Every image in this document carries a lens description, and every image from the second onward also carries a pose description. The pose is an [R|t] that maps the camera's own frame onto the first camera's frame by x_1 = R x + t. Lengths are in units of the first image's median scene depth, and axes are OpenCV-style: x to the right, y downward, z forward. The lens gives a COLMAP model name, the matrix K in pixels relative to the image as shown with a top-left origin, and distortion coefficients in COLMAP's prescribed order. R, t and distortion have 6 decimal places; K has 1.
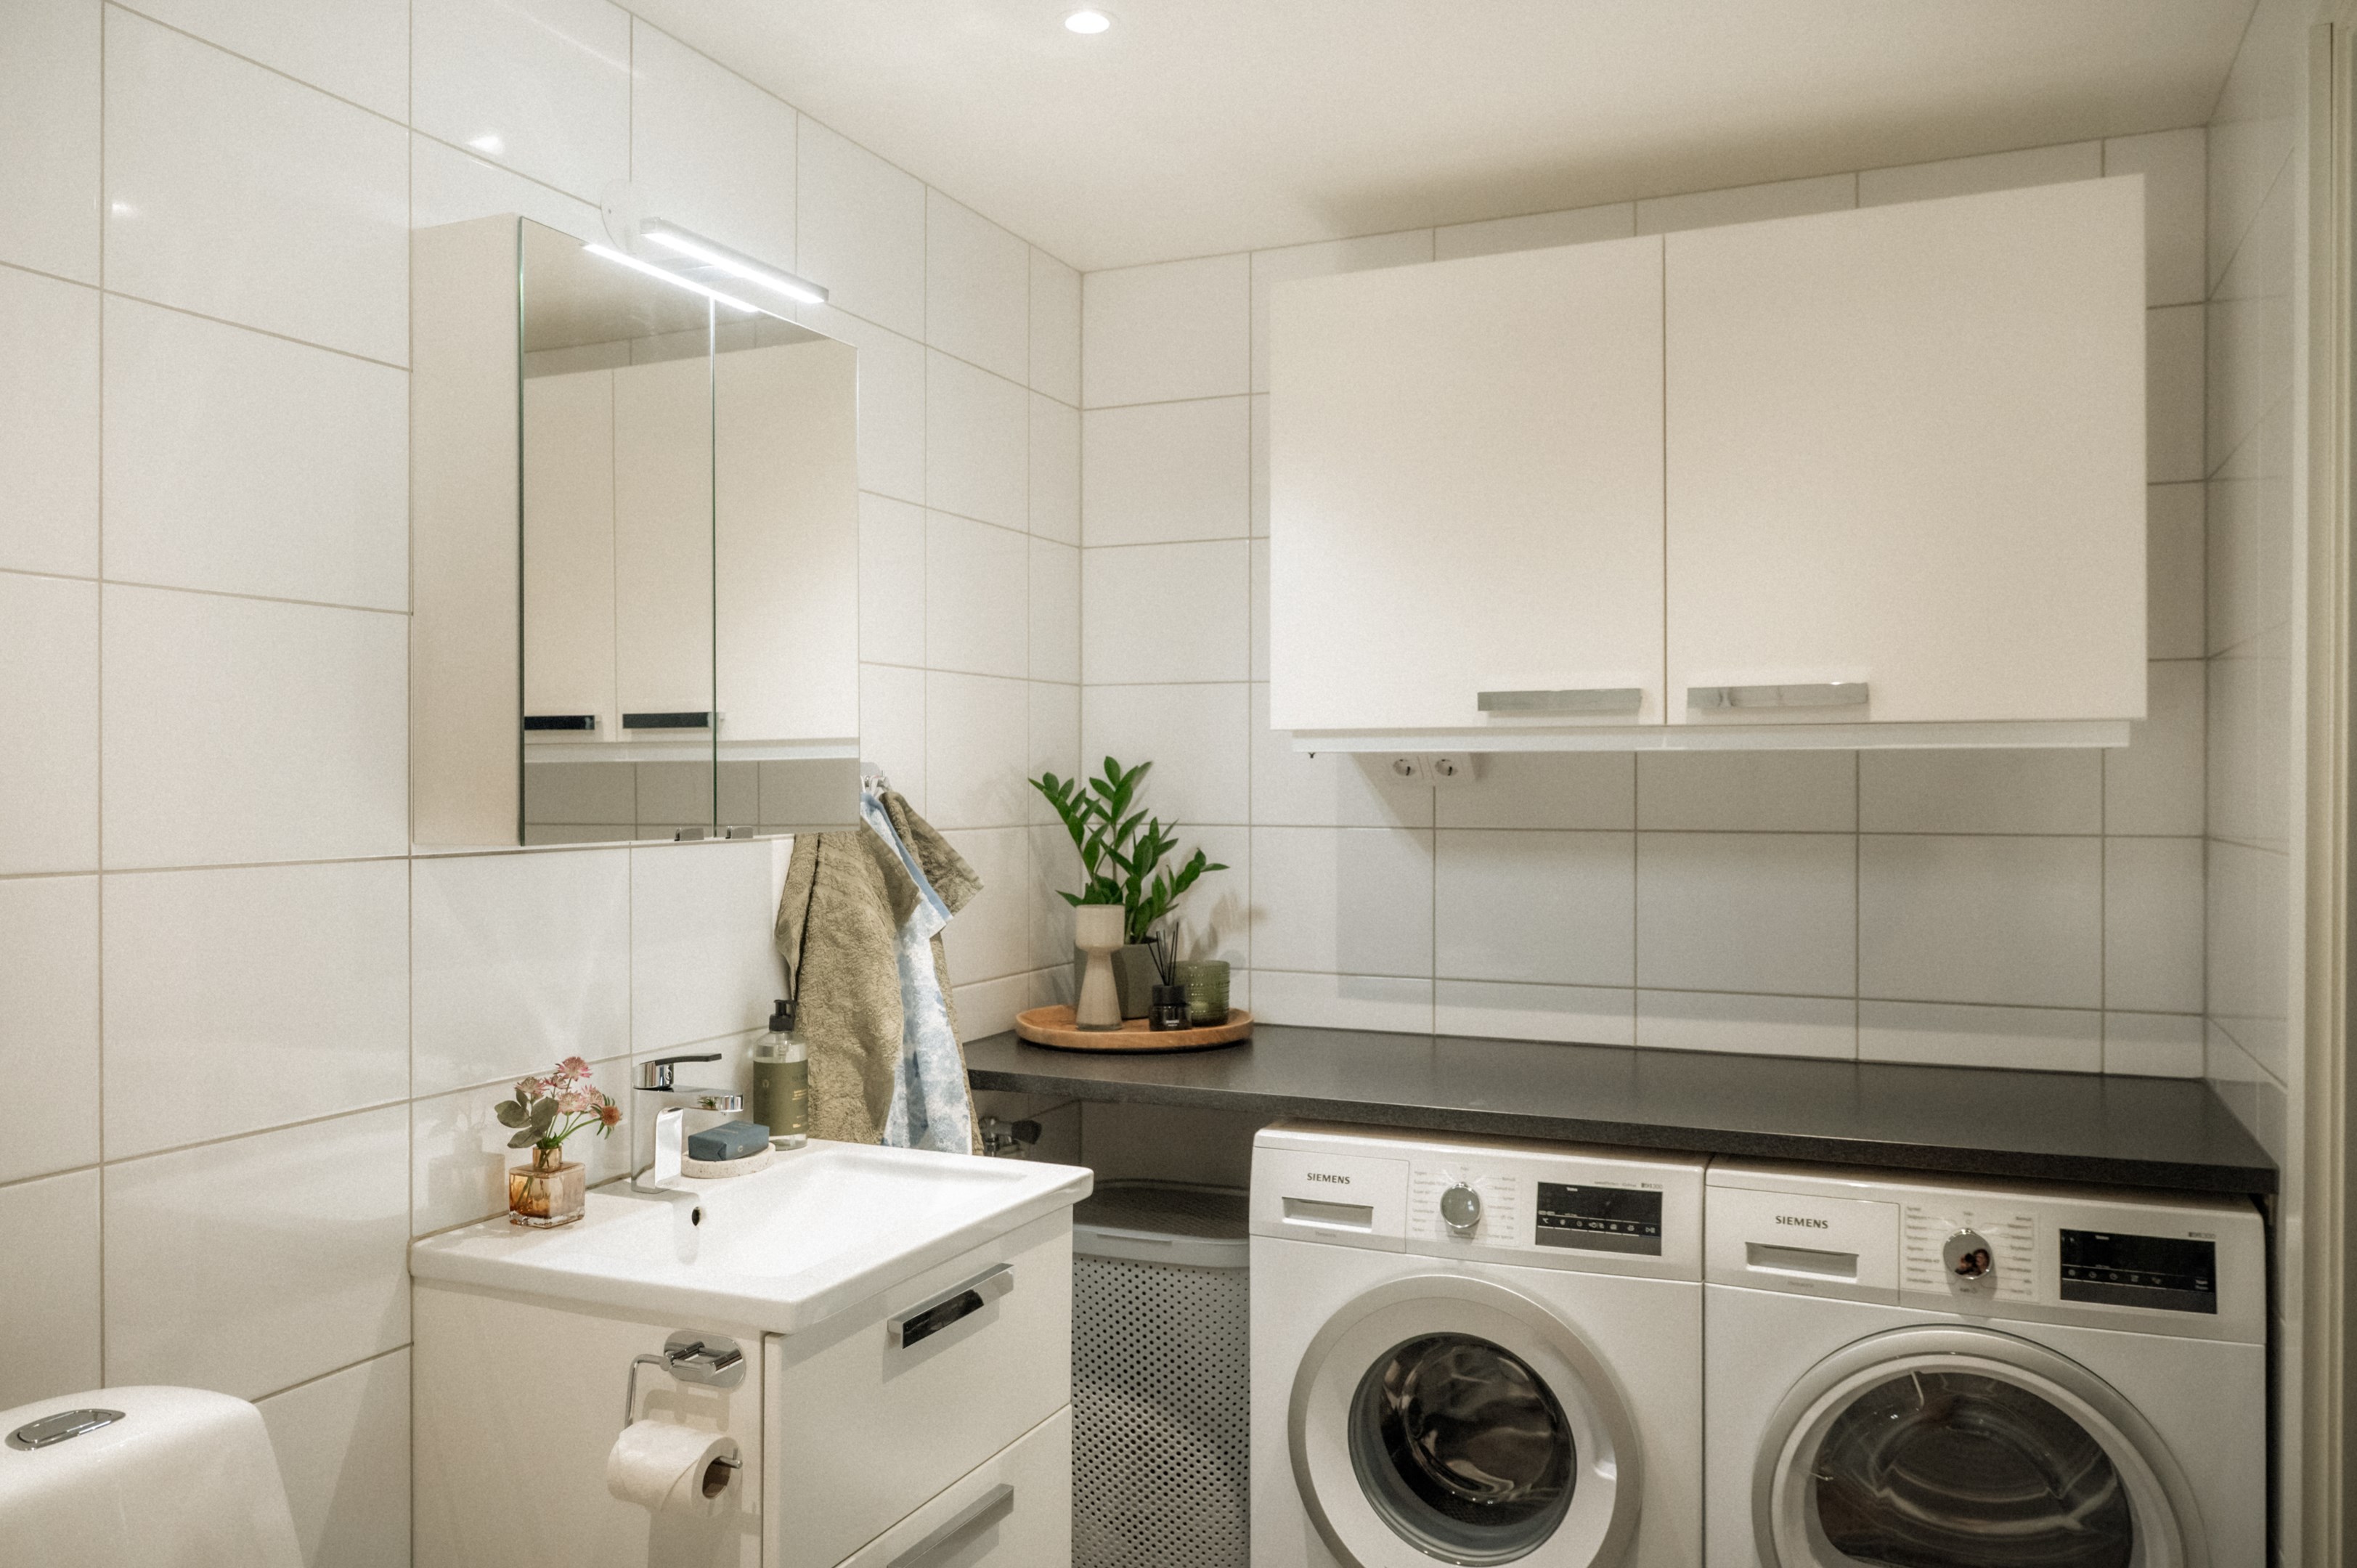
lens RADIAL K [[1763.5, 0, 1176.5], [0, 1763.5, 782.4], [0, 0, 1]] dist [0.009684, 0.000728]
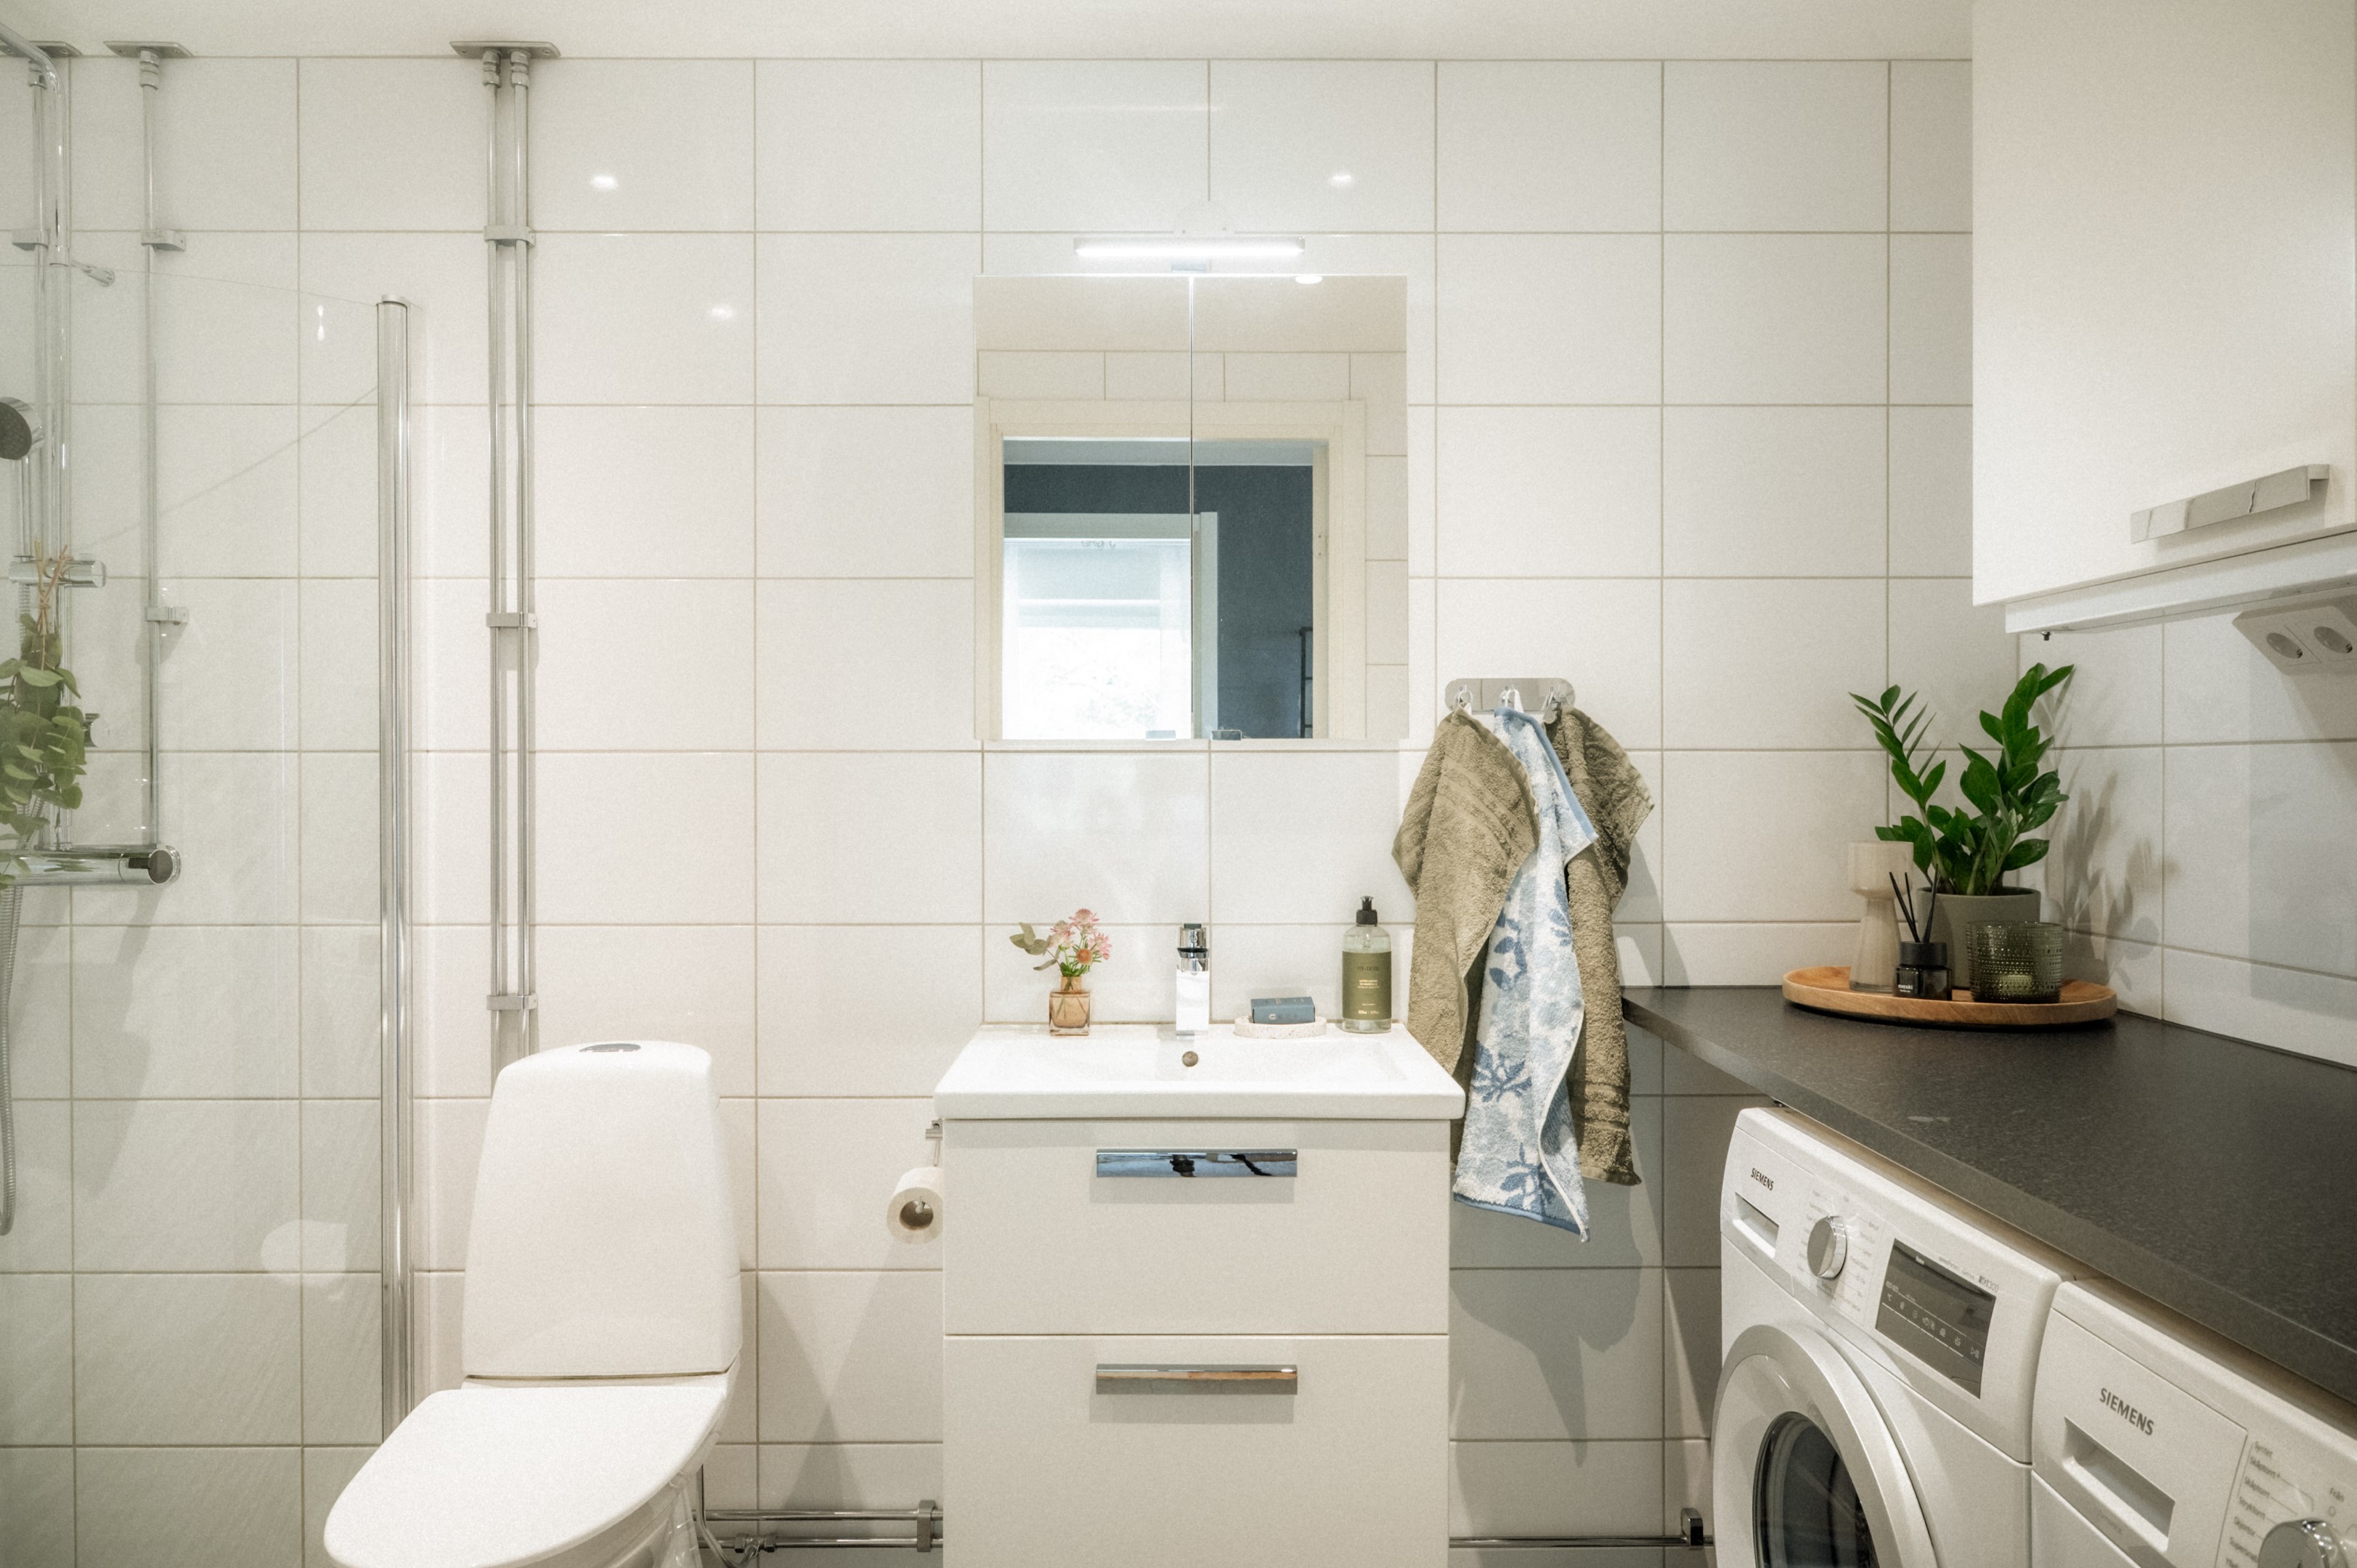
lens RADIAL K [[1614.0, 0, 1176.5], [0, 1614.0, 783.6], [0, 0, 1]] dist [0.002171, -0.002140]
pose [[0.408619, 0.006573, -0.912681, 0.587931], [0.000590, 0.999972, 0.007466, 0.042773], [0.912705, -0.003589, 0.408604, 0.449887]]
